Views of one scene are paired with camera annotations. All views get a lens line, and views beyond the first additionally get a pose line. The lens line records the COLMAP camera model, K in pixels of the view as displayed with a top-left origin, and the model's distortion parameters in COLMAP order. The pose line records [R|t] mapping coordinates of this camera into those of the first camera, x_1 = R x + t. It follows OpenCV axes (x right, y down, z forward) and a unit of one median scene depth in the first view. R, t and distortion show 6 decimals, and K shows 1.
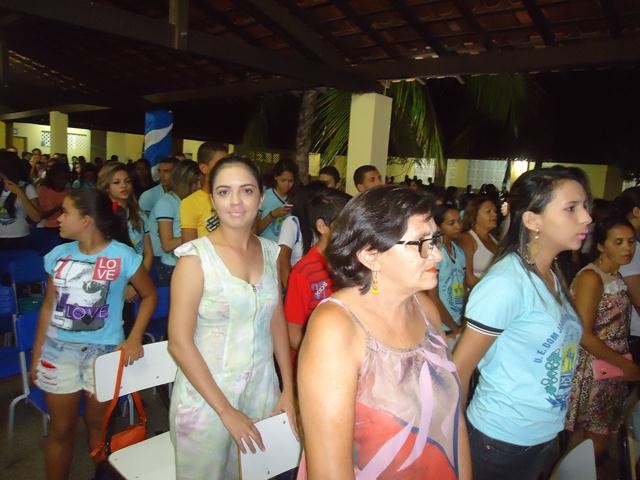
lens RADIAL K [[465.3, 0, 320.0], [0, 465.3, 240.0], [0, 0, 1]] dist [-0.006206, -0.000022]
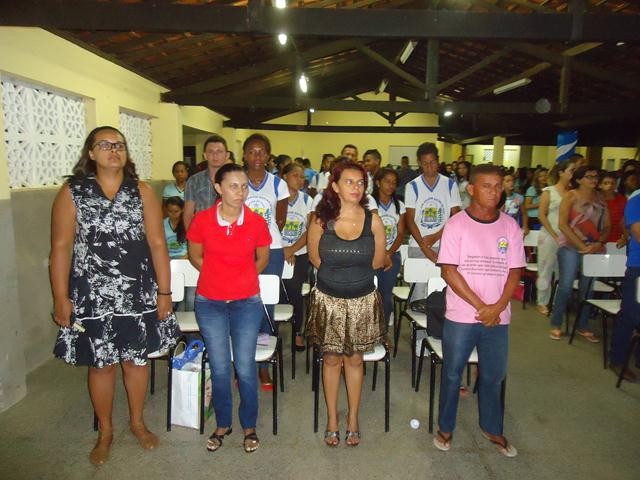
lens RADIAL K [[465.3, 0, 320.0], [0, 465.3, 240.0], [0, 0, 1]] dist [-0.006206, -0.000022]
pose [[0.656839, 0.063312, -0.751368, 0.151695], [-0.079831, 0.996707, 0.014197, 0.061289], [0.749793, 0.050657, 0.659730, -0.307699]]
